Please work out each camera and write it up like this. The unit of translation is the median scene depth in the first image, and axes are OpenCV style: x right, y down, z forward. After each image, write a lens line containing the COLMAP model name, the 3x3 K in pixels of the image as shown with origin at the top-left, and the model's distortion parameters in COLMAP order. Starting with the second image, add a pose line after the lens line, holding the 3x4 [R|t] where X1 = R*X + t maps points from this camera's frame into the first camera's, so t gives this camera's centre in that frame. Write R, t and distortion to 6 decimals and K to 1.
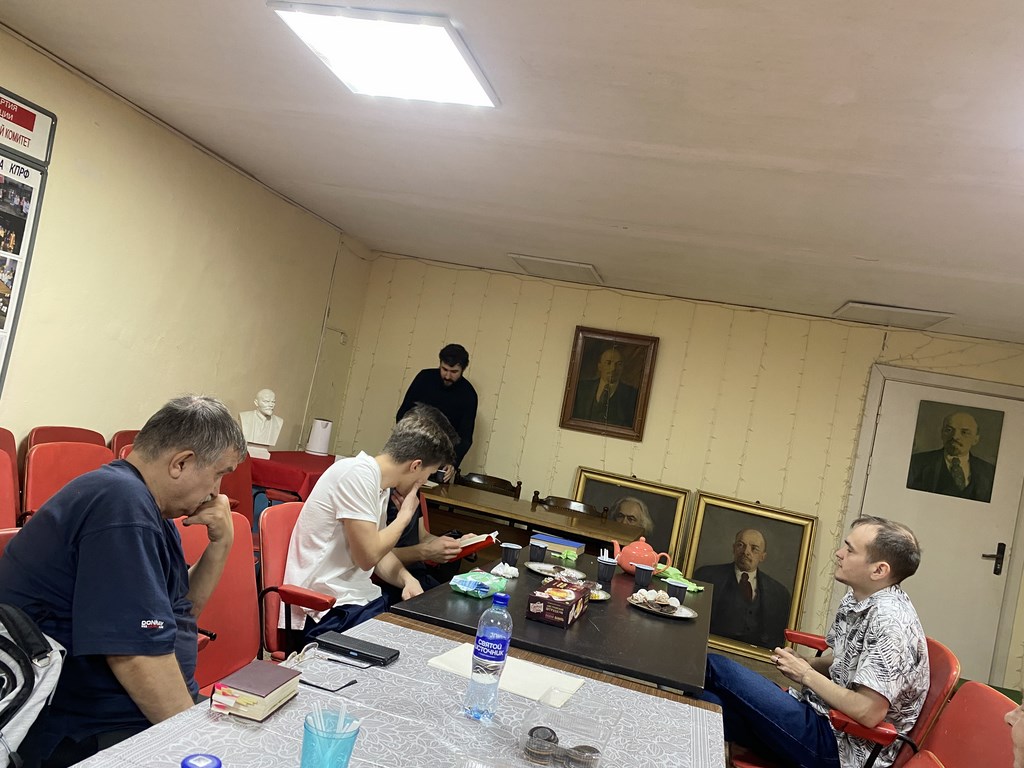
lens RADIAL K [[775.4, 0, 520.9], [0, 775.4, 383.4], [0, 0, 1]] dist [0.026344, -0.031490]
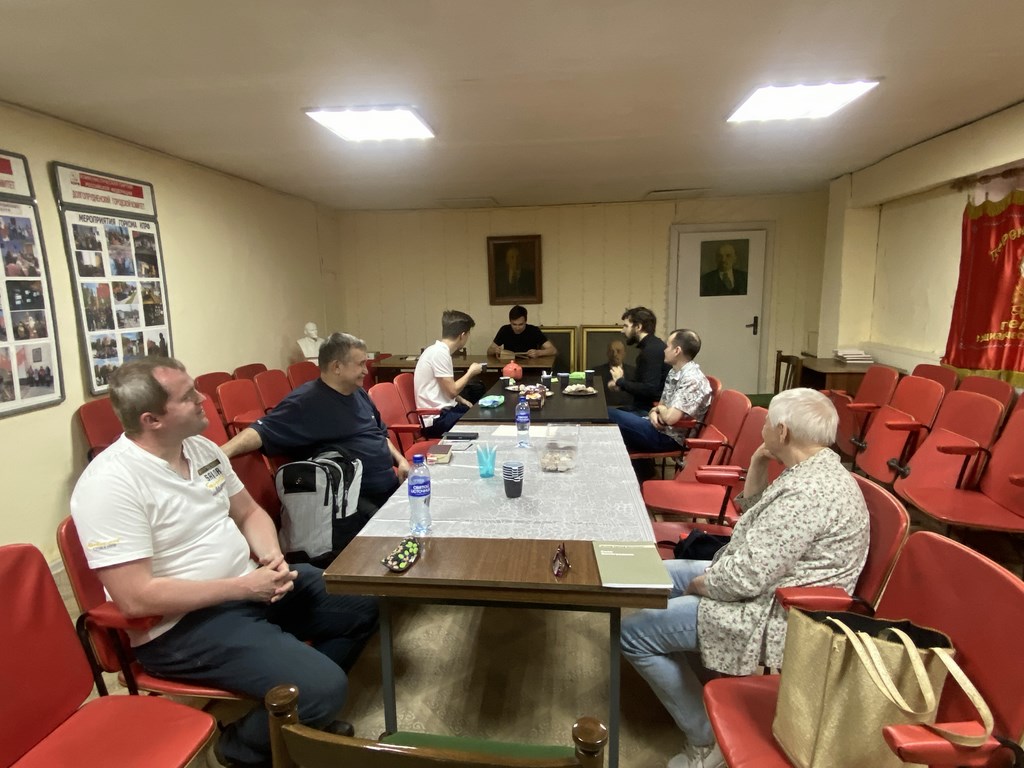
lens RADIAL K [[576.4, 0, 509.9], [0, 576.4, 385.8], [0, 0, 1]] dist [0.034893, -0.034878]
pose [[0.969439, -0.227713, 0.091298, -0.062784], [0.202748, 0.953154, 0.224479, -0.046805], [-0.138138, -0.199109, 0.970193, -0.200178]]
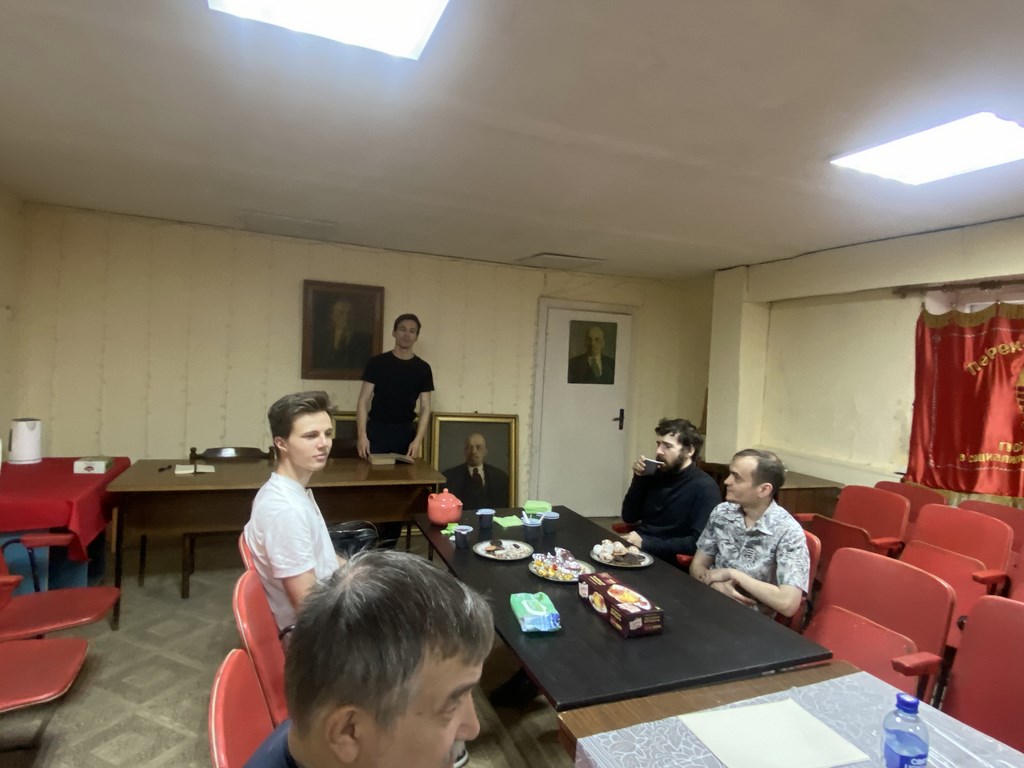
lens RADIAL K [[576.4, 0, 501.4], [0, 576.4, 374.4], [0, 0, 1]] dist [0.034893, -0.034878]
pose [[0.805712, -0.159108, 0.570537, -0.205655], [0.078126, 0.983377, 0.163909, -0.065202], [-0.587132, -0.087490, 0.804749, 0.229600]]
